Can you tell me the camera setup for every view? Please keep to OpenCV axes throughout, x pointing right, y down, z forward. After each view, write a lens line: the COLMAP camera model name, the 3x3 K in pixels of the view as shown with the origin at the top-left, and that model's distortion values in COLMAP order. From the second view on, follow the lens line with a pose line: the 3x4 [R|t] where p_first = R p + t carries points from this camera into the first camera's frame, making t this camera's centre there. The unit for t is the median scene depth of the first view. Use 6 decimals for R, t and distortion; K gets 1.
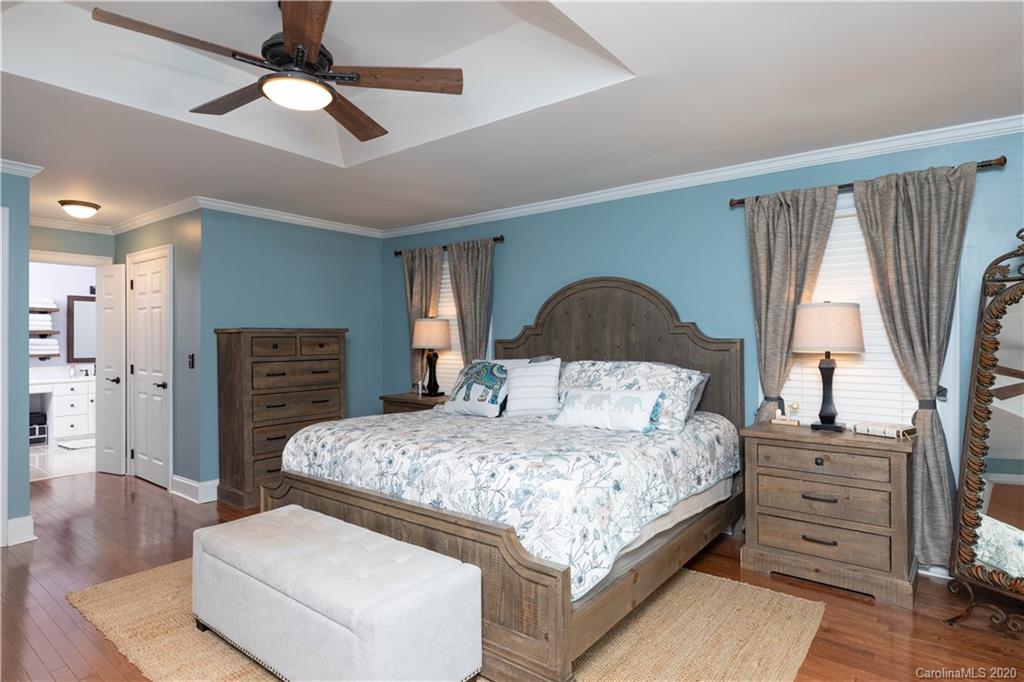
lens RADIAL K [[554.3, 0, 512.2], [0, 554.3, 335.5], [0, 0, 1]] dist [0.008455, 0.000936]
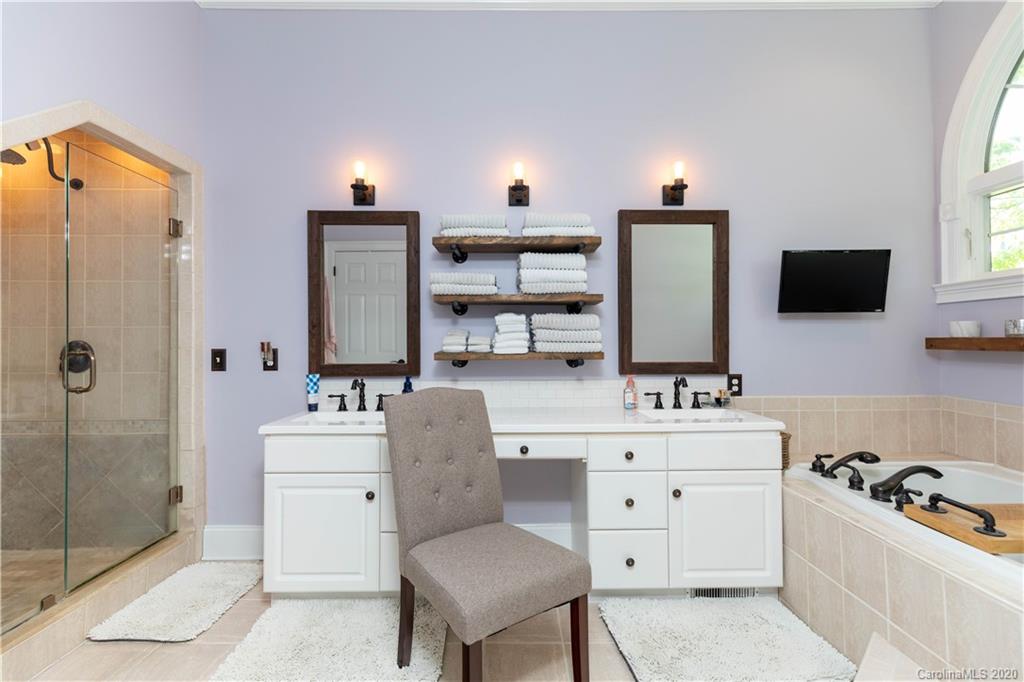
lens RADIAL K [[466.7, 0, 513.3], [0, 466.7, 337.9], [0, 0, 1]] dist [0.004398, 0.000380]
pose [[0.612106, -0.009114, -0.790723, -0.583086], [0.007839, 0.999954, -0.005457, 0.024207], [0.790737, -0.002858, 0.612150, 0.739426]]
